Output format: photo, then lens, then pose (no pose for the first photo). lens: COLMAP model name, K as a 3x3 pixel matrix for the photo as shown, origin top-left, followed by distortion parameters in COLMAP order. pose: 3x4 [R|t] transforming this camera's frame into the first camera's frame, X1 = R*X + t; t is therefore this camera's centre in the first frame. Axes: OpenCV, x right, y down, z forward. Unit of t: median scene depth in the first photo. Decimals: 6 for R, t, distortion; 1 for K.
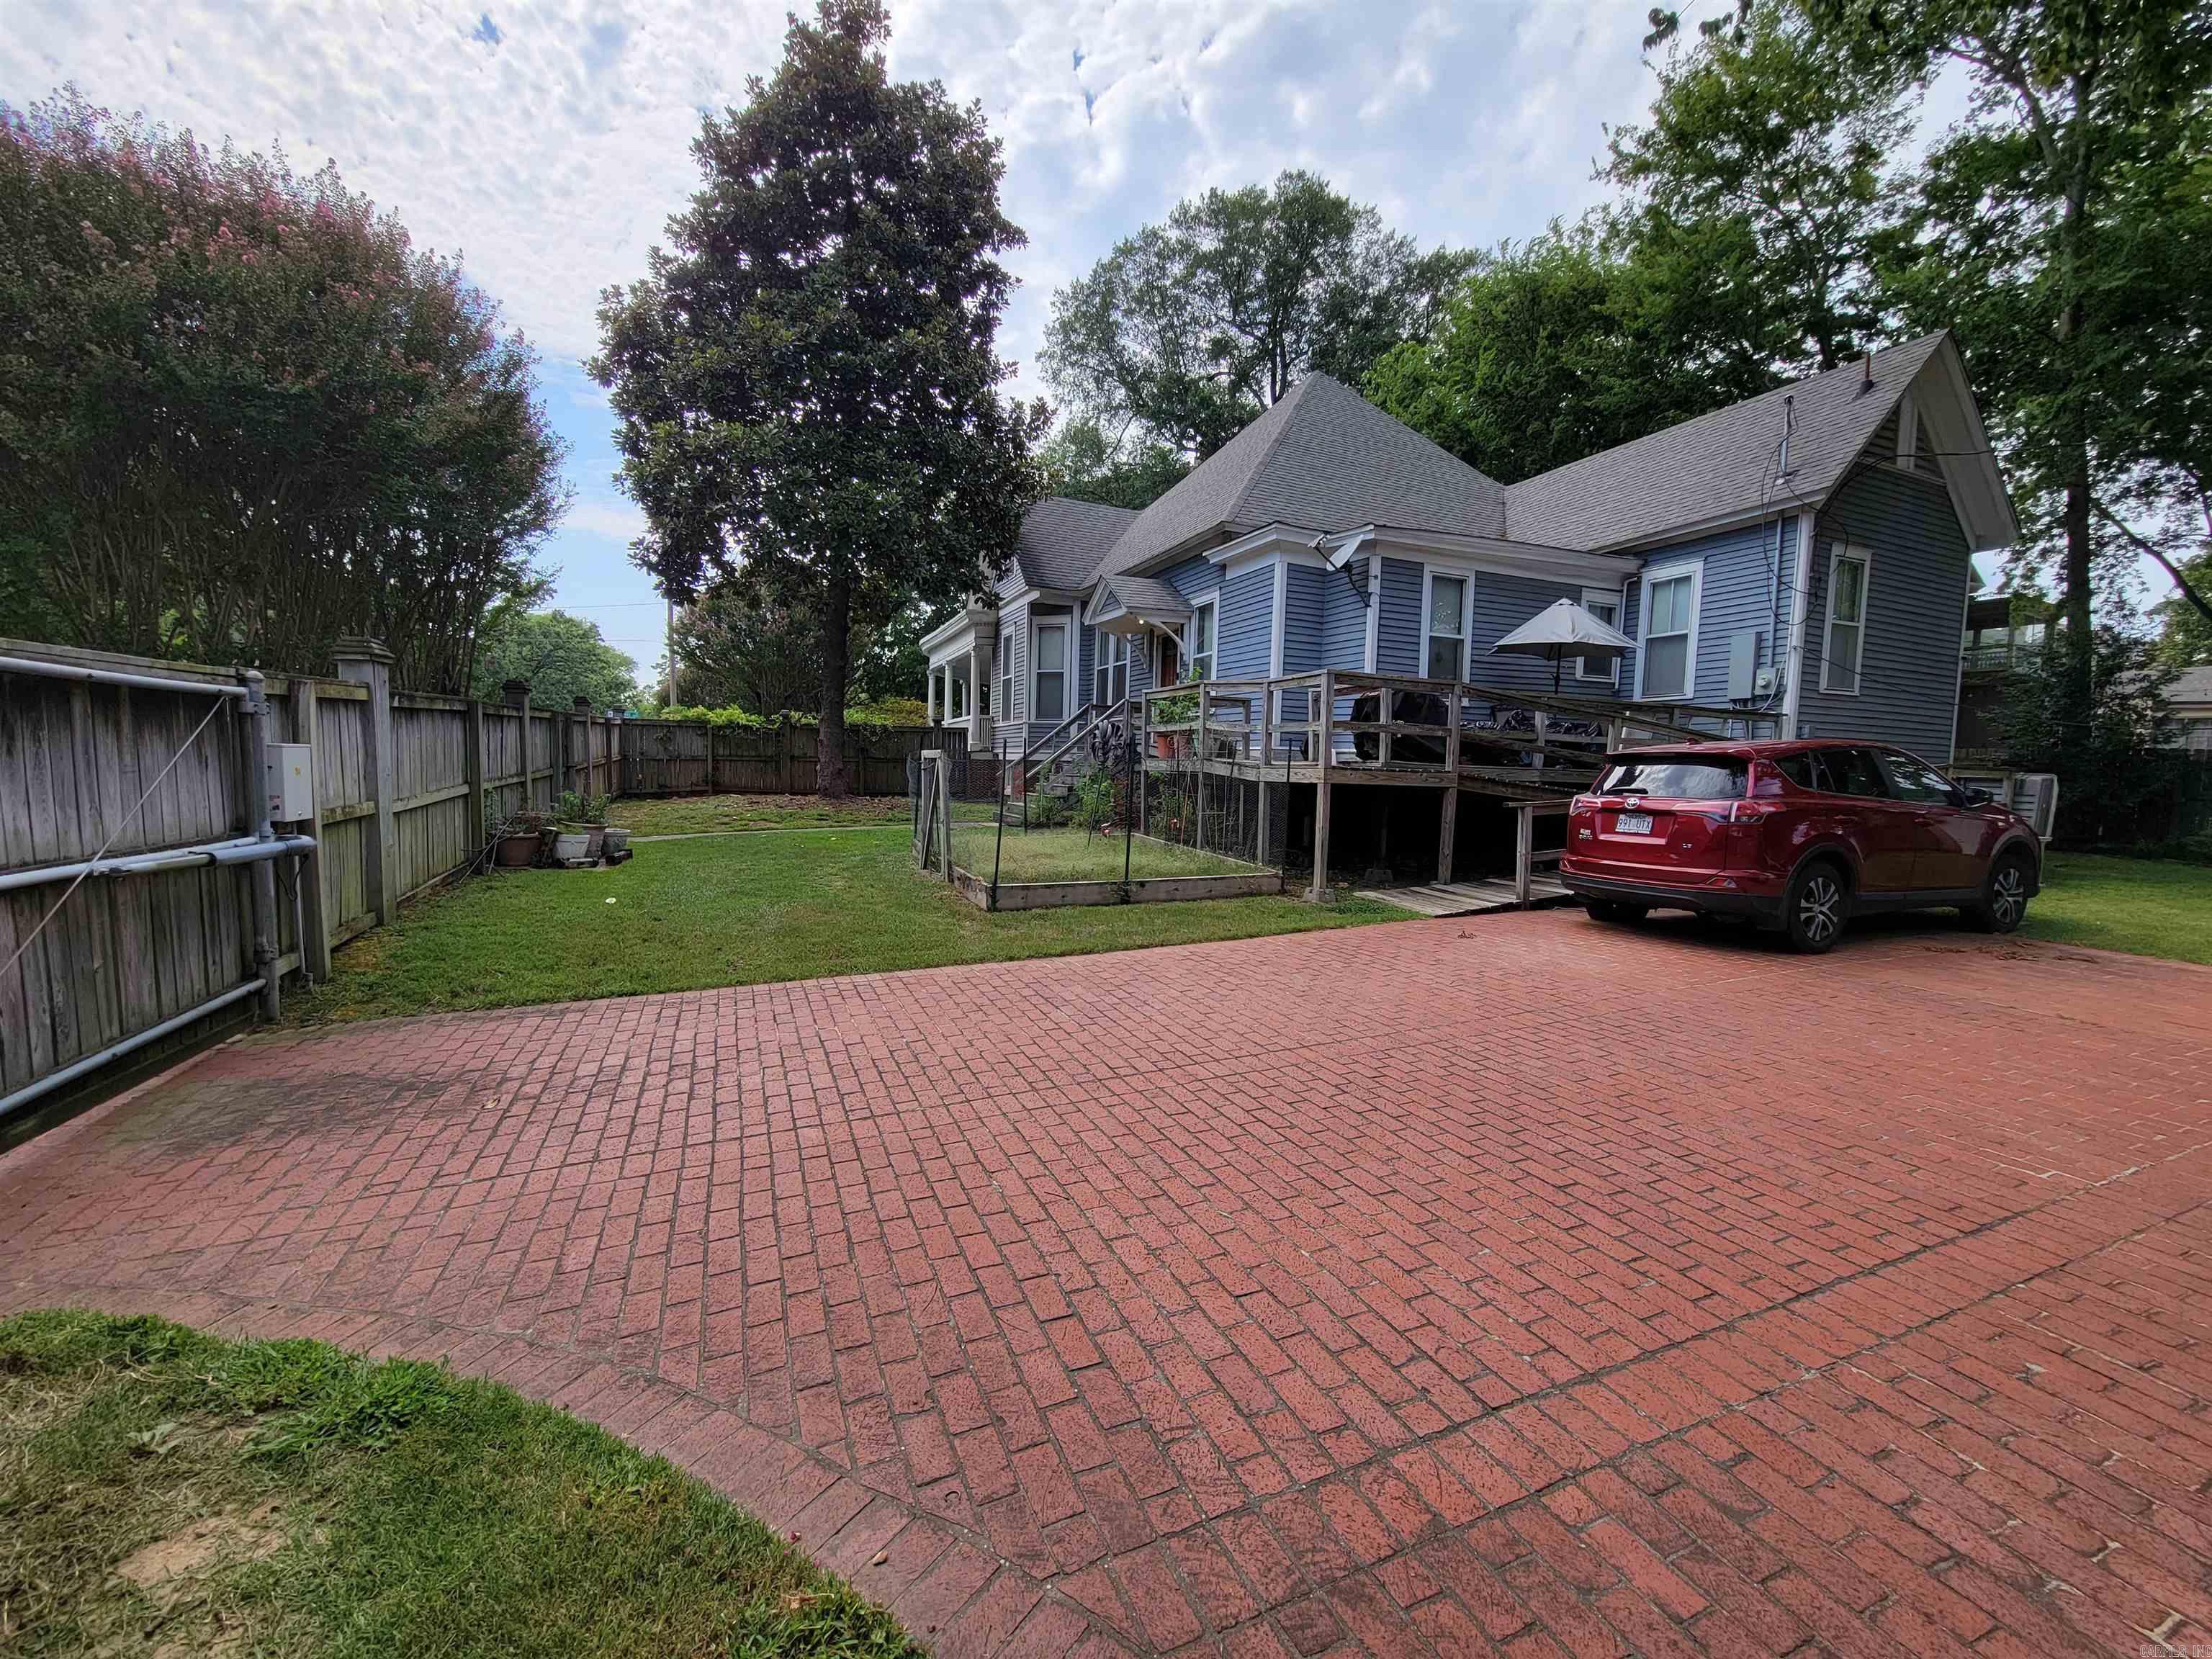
lens RADIAL K [[913.1, 0, 1119.3], [0, 913.1, 836.7], [0, 0, 1]] dist [-0.001530, -0.000029]
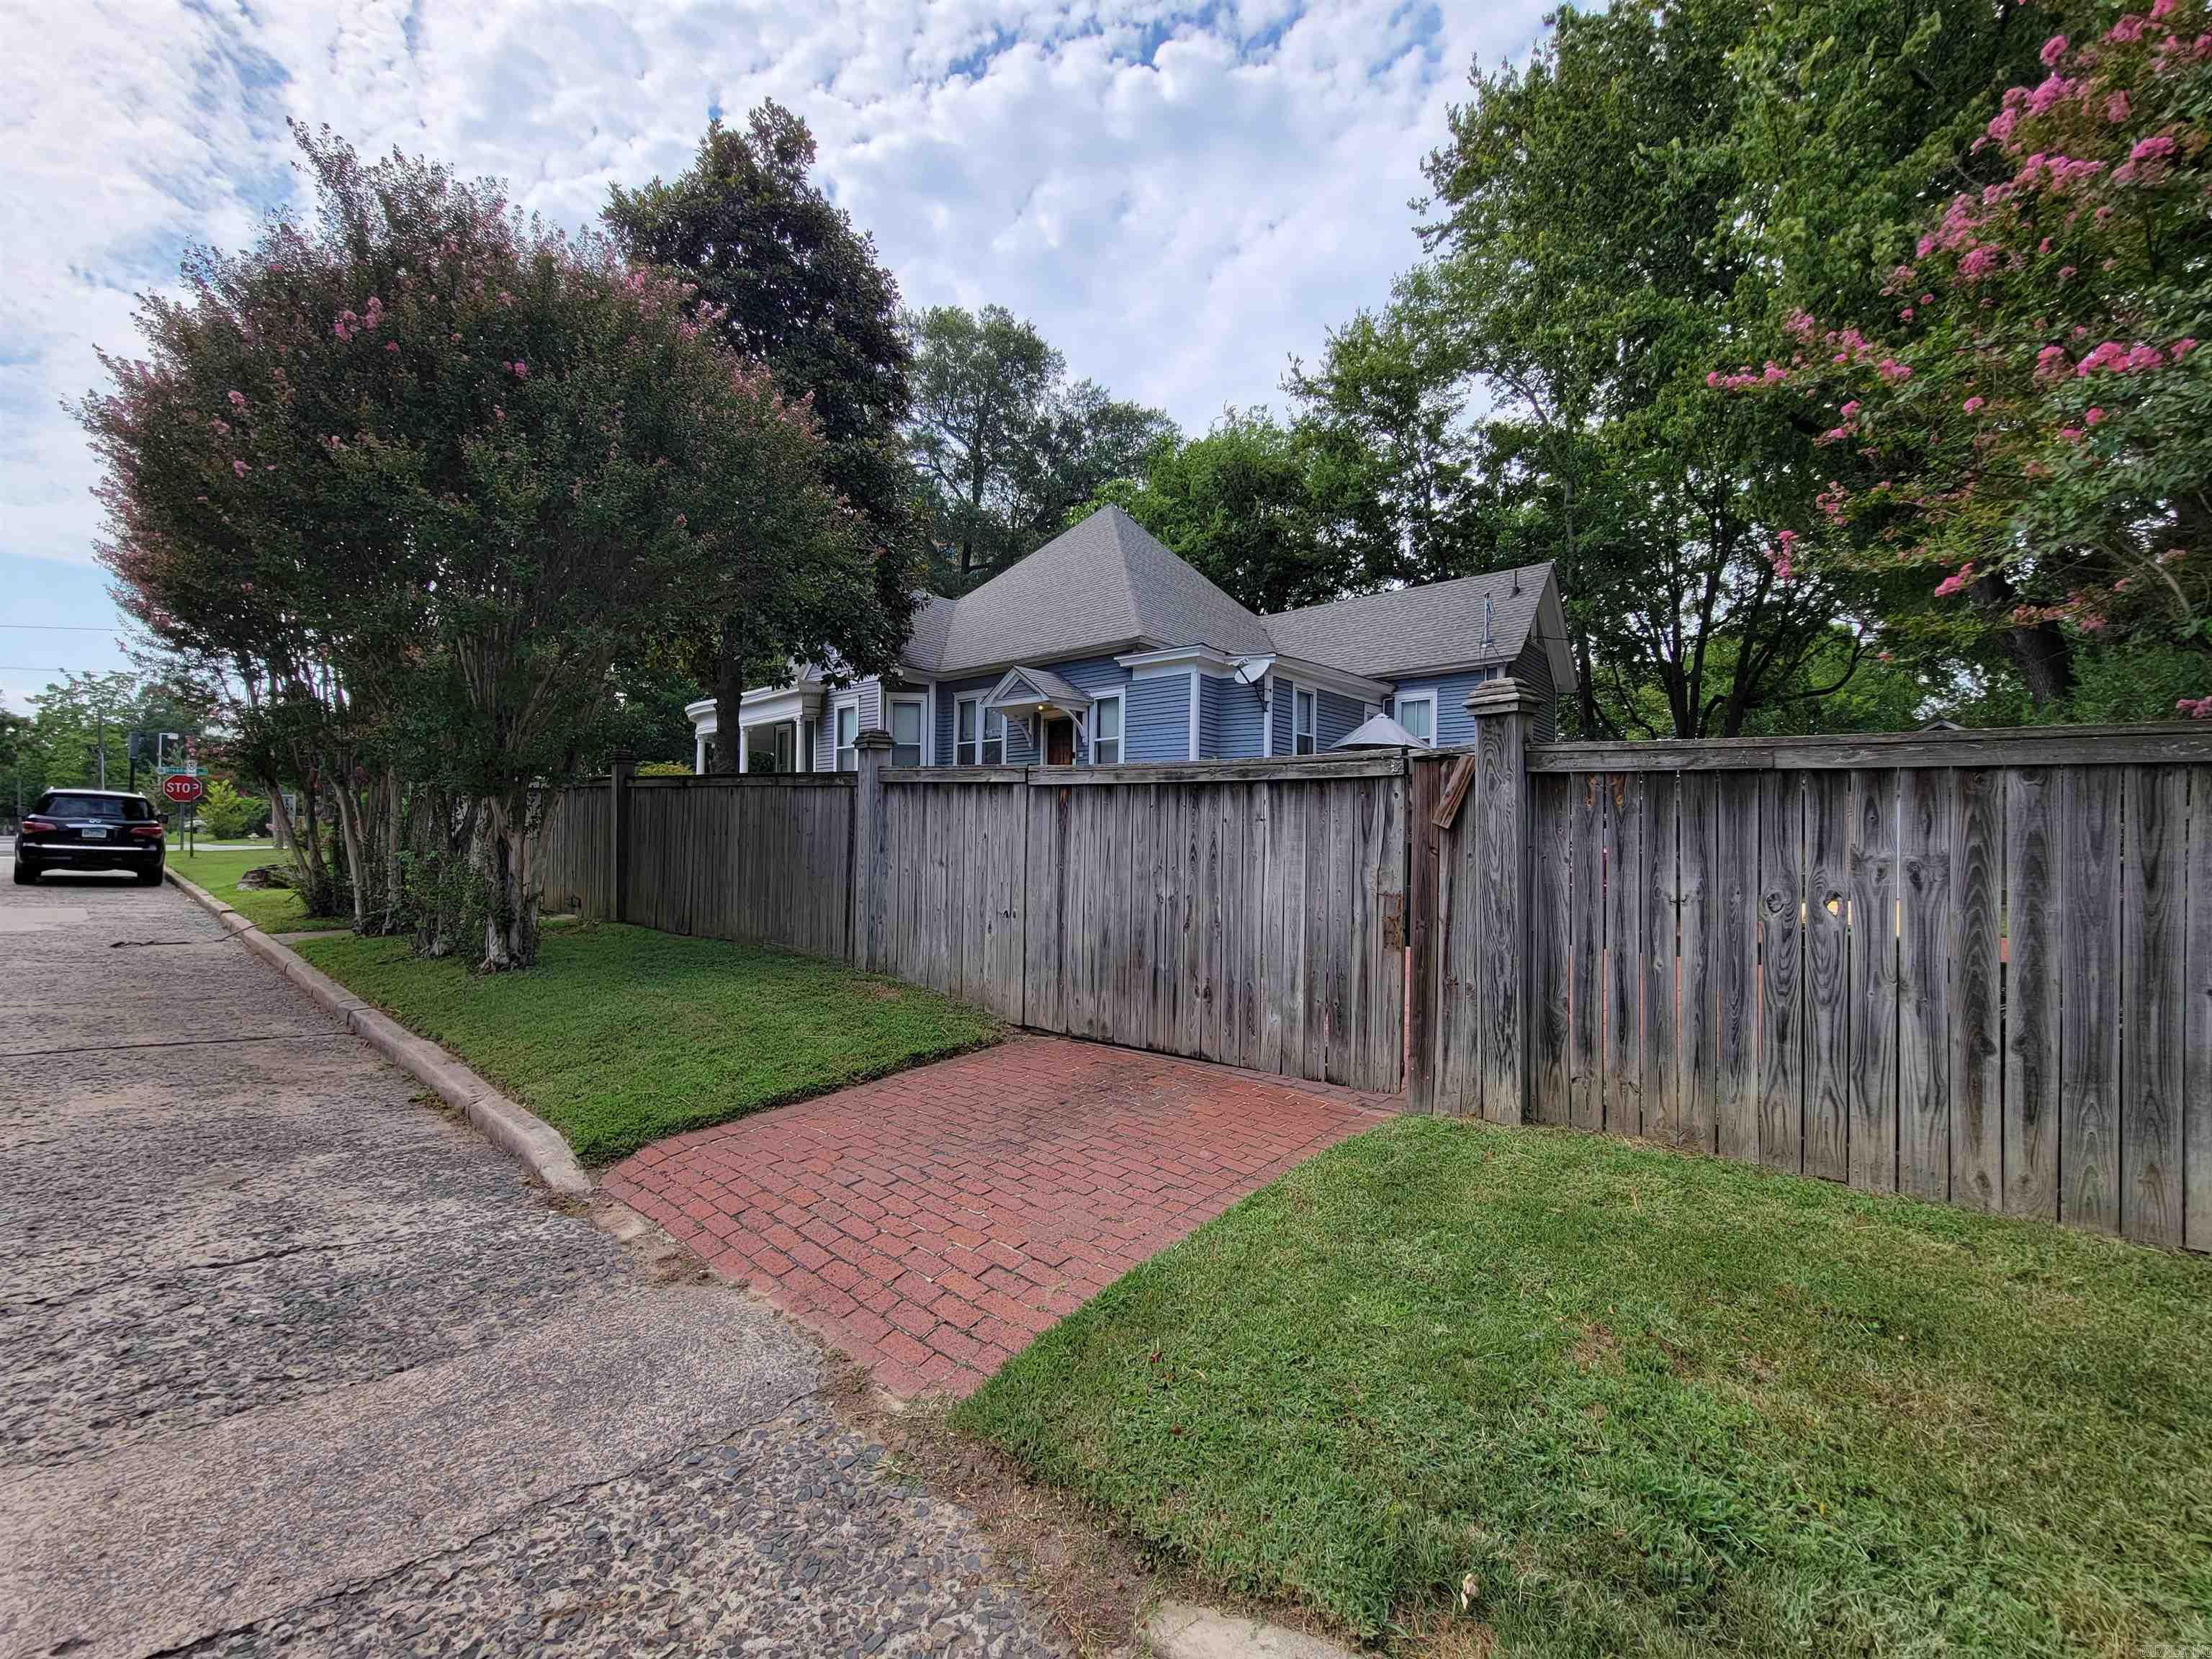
lens RADIAL K [[898.3, 0, 1108.3], [0, 898.3, 858.3], [0, 0, 1]] dist [0.000374, 0.000022]
pose [[0.906481, -0.020836, 0.421731, -0.400846], [0.039440, 0.998593, -0.035436, 0.006507], [-0.420400, 0.048755, 0.906028, -0.090901]]
